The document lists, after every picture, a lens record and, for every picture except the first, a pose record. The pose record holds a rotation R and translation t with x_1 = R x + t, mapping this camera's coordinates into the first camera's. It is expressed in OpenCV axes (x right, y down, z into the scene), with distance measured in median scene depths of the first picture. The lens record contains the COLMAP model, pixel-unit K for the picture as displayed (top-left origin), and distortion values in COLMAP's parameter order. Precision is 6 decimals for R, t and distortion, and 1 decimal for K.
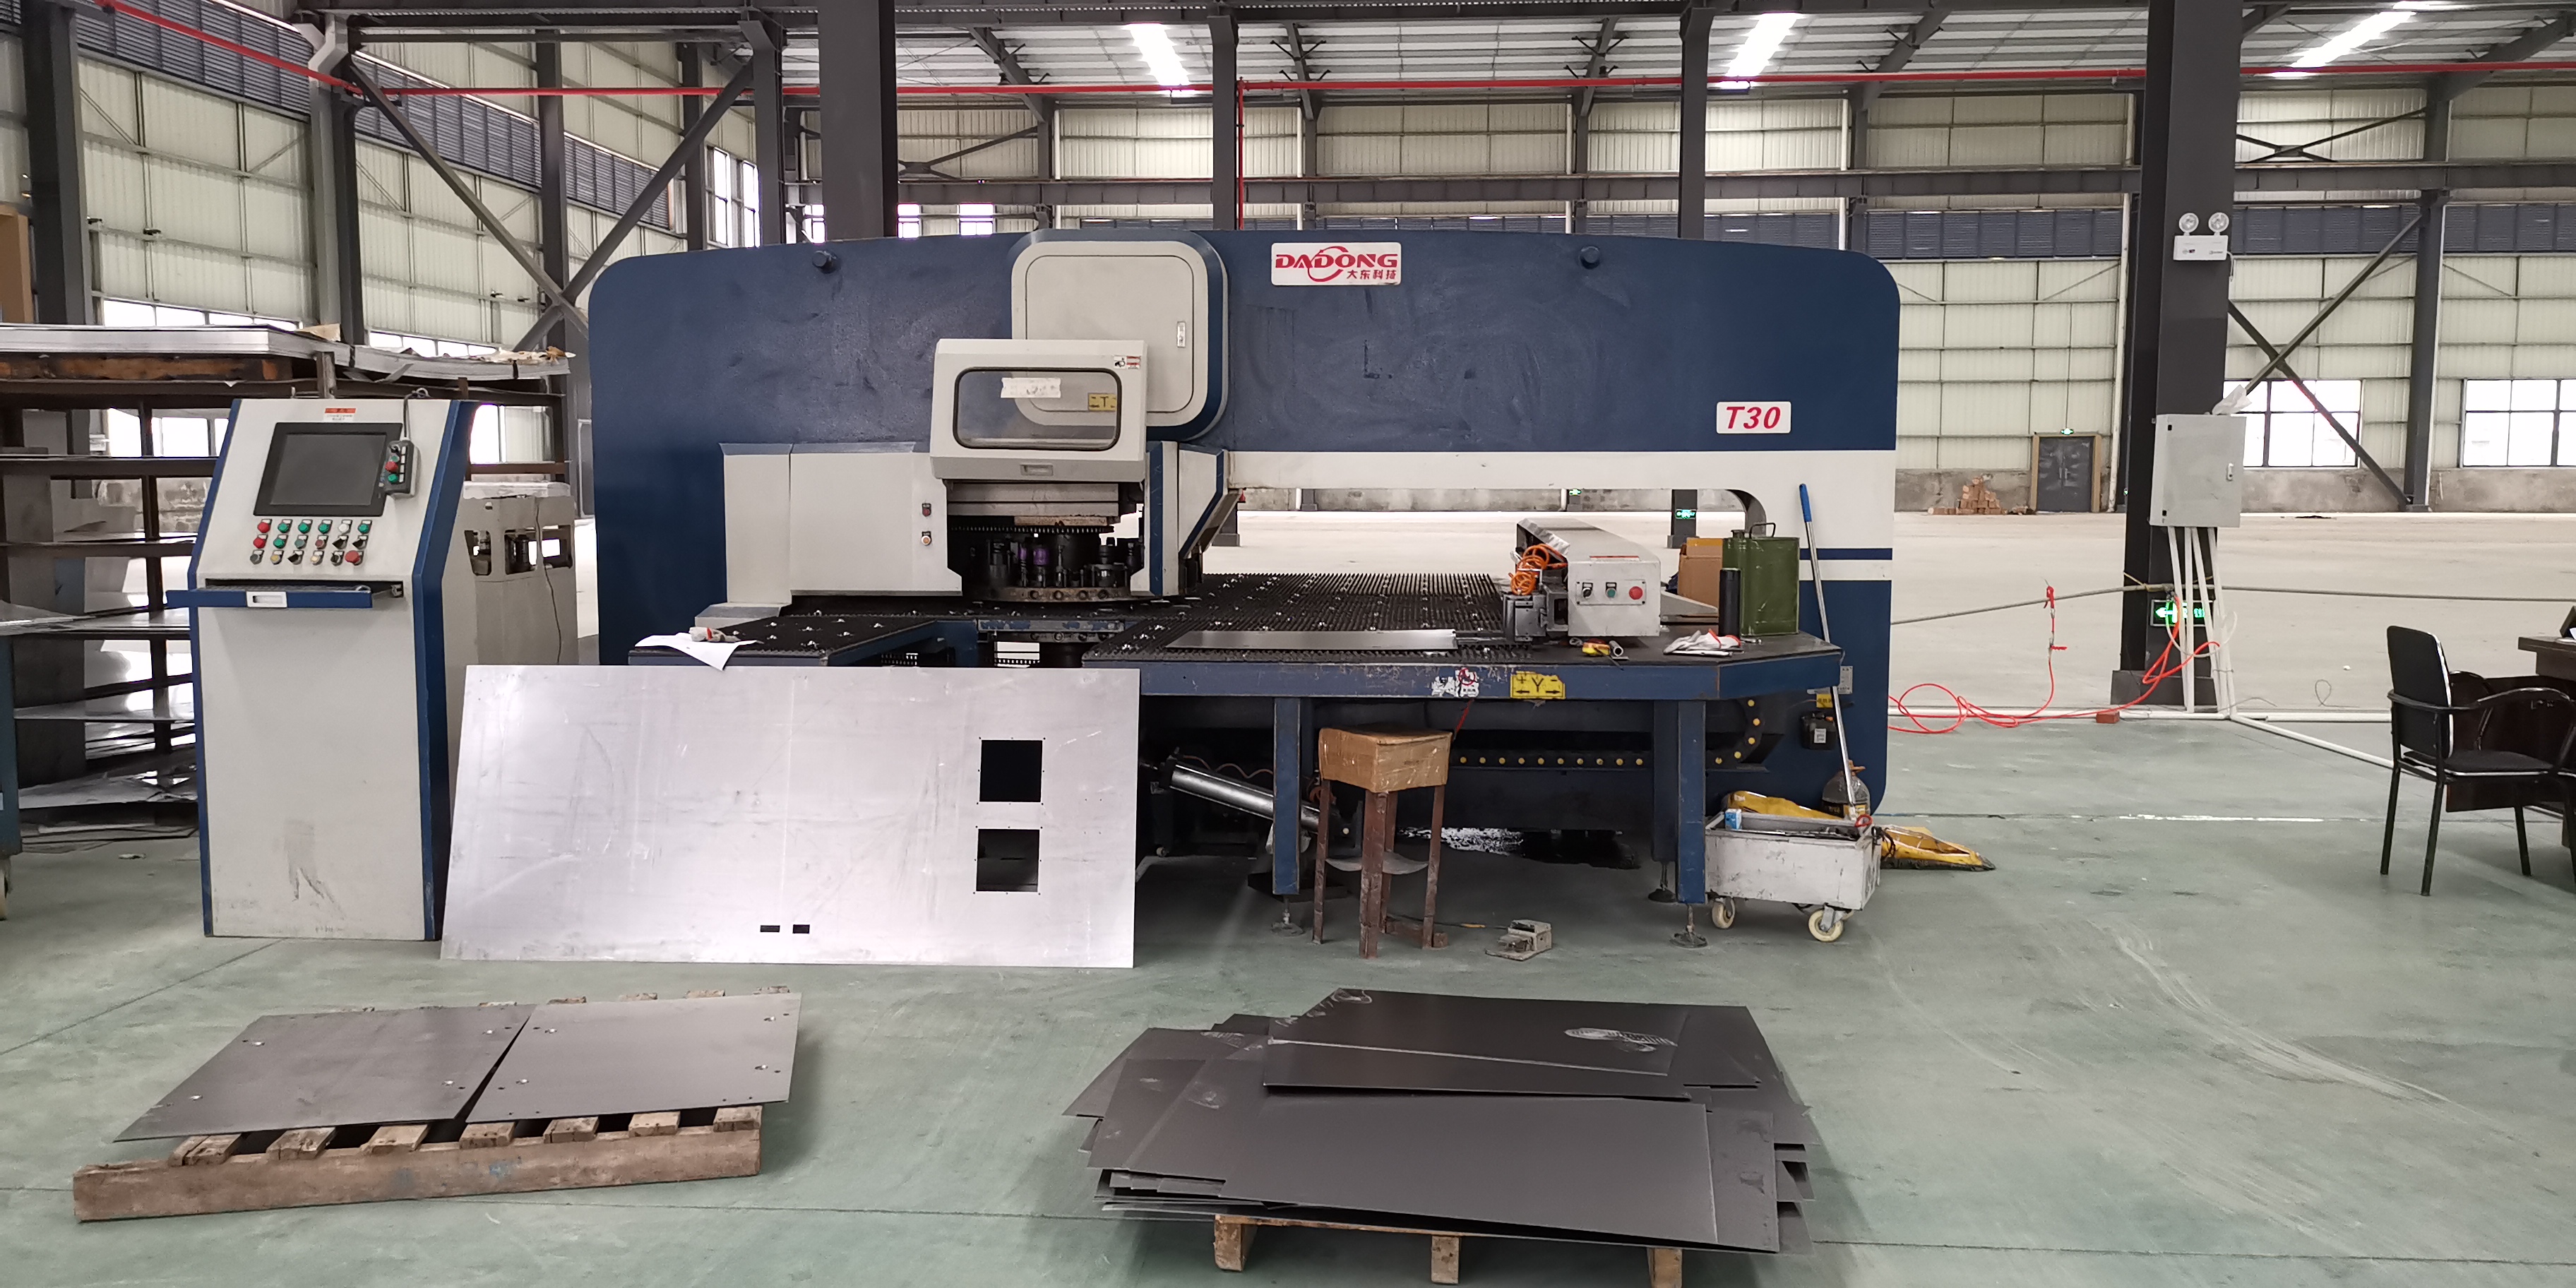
lens RADIAL K [[1881.6, 0, 1288.0], [0, 1881.6, 644.0], [0, 0, 1]] dist [0.083629, -0.078664]
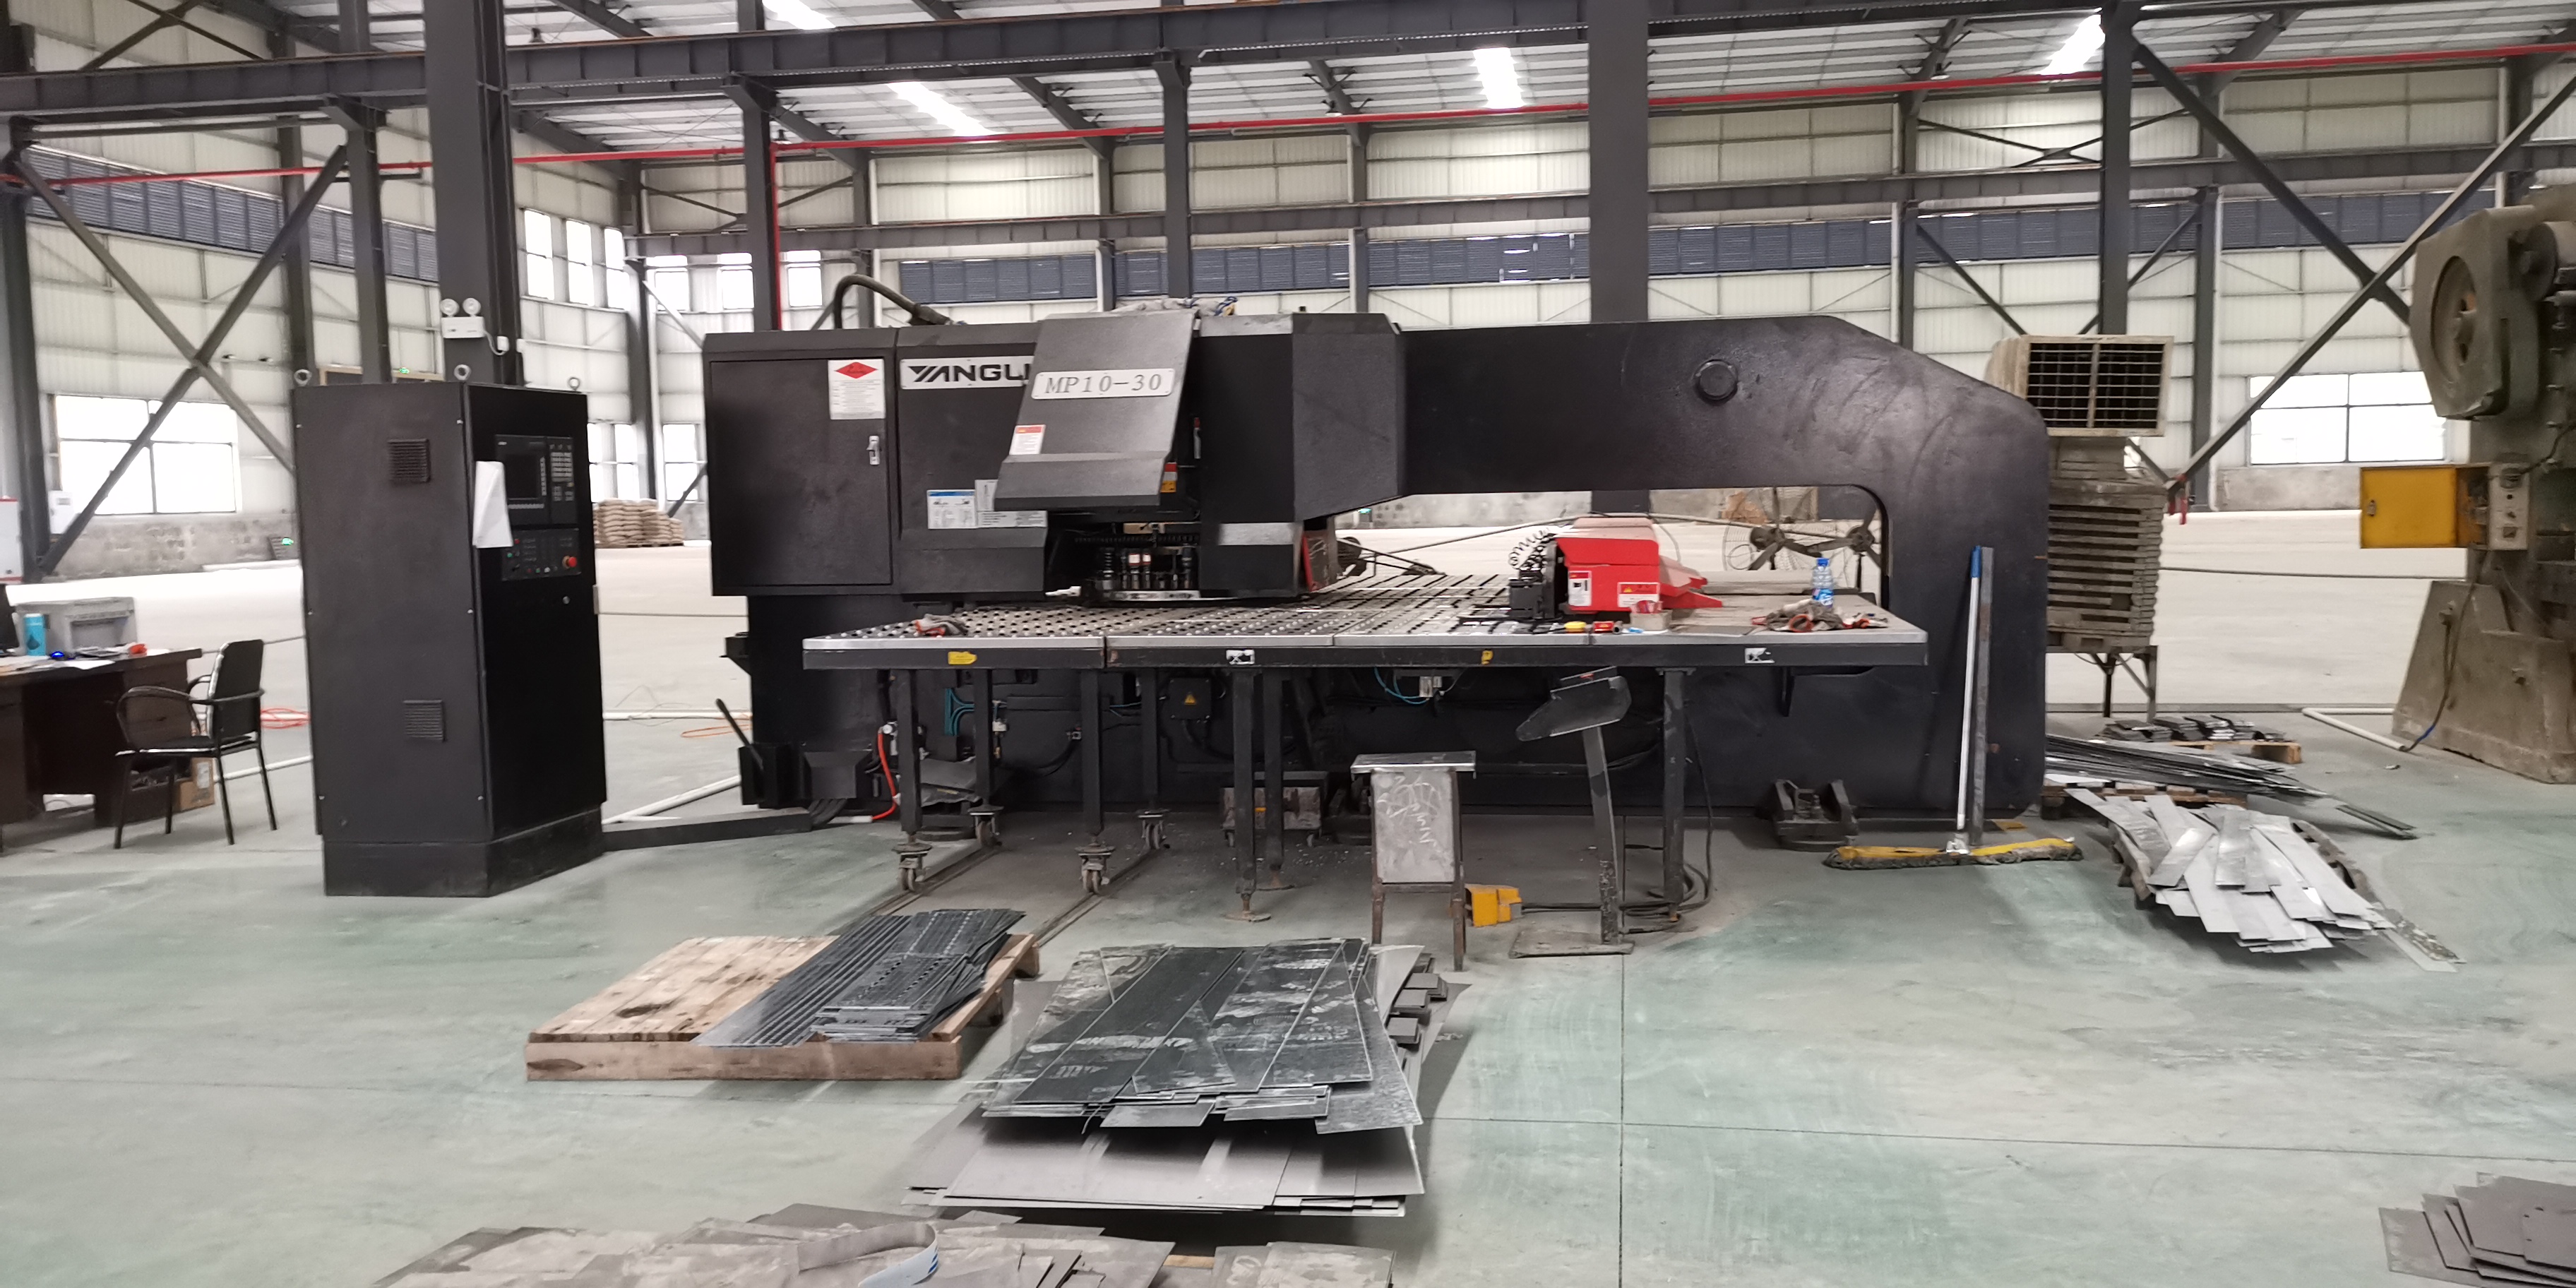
lens RADIAL K [[1855.5, 0, 1288.0], [0, 1855.5, 644.0], [0, 0, 1]] dist [0.072670, -0.079167]
pose [[0.993909, -0.013512, -0.109372, 0.224660], [0.012604, 0.999880, -0.008994, 0.002097], [0.109481, 0.007561, 0.993960, -0.014985]]
